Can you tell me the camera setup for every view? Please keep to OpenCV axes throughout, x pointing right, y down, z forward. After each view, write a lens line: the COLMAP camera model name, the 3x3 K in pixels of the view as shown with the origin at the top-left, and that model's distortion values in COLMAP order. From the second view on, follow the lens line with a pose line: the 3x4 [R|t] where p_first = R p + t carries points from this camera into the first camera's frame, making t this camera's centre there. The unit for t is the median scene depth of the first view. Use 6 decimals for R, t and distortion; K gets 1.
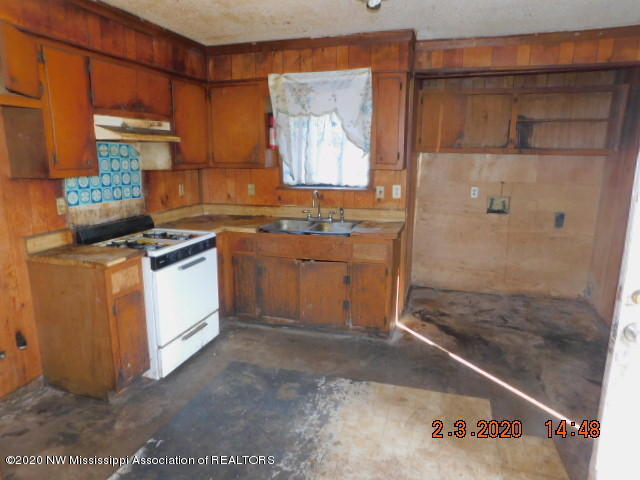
lens RADIAL K [[423.4, 0, 321.1], [0, 423.4, 237.7], [0, 0, 1]] dist [-0.030443, 0.005090]
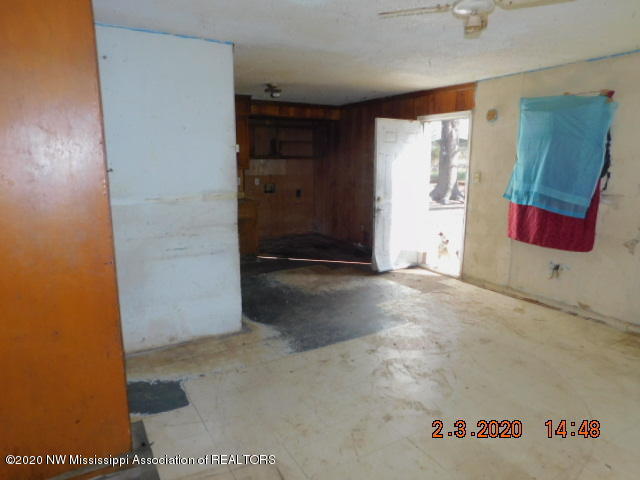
lens RADIAL K [[423.4, 0, 321.8], [0, 423.4, 240.8], [0, 0, 1]] dist [-0.030443, 0.005090]
pose [[0.669602, -0.147217, 0.727984, -1.309573], [0.154391, 0.986338, 0.057453, 0.126001], [-0.726496, 0.073924, 0.683183, -0.623335]]
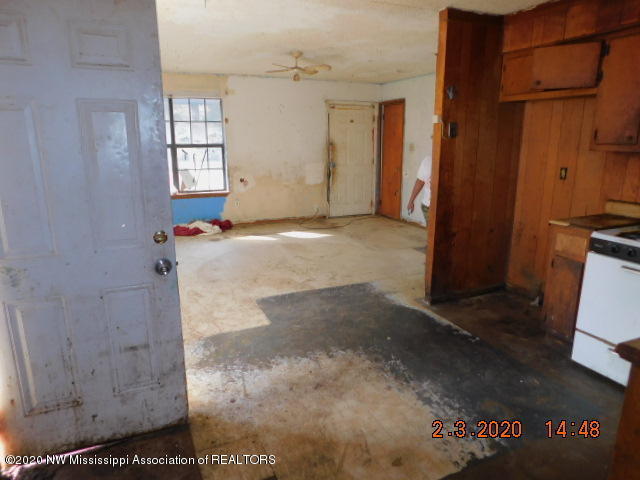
lens RADIAL K [[423.4, 0, 317.3], [0, 423.4, 239.8], [0, 0, 1]] dist [-0.030443, 0.005090]
pose [[-0.762488, 0.140921, -0.631469, 0.718384], [-0.137232, 0.918560, 0.370695, -0.223060], [0.632281, 0.369309, -0.681052, 1.292753]]
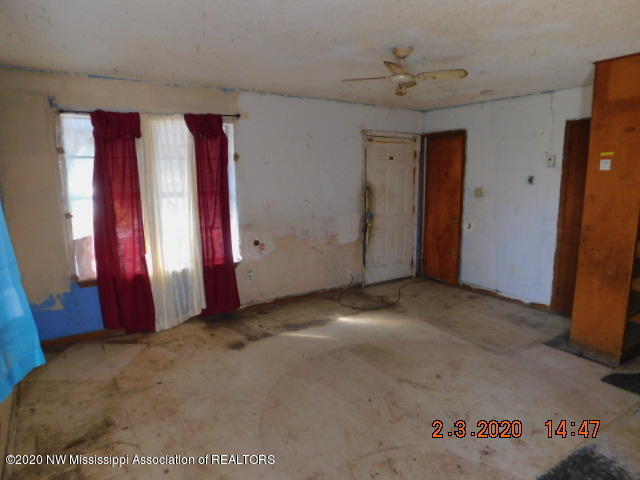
lens RADIAL K [[423.4, 0, 321.4], [0, 423.4, 244.4], [0, 0, 1]] dist [-0.030443, 0.005090]
pose [[-0.636145, 0.122206, -0.761831, 0.555536], [-0.157848, 0.945881, 0.283536, -0.069082], [0.755251, 0.300624, -0.582427, 0.300593]]
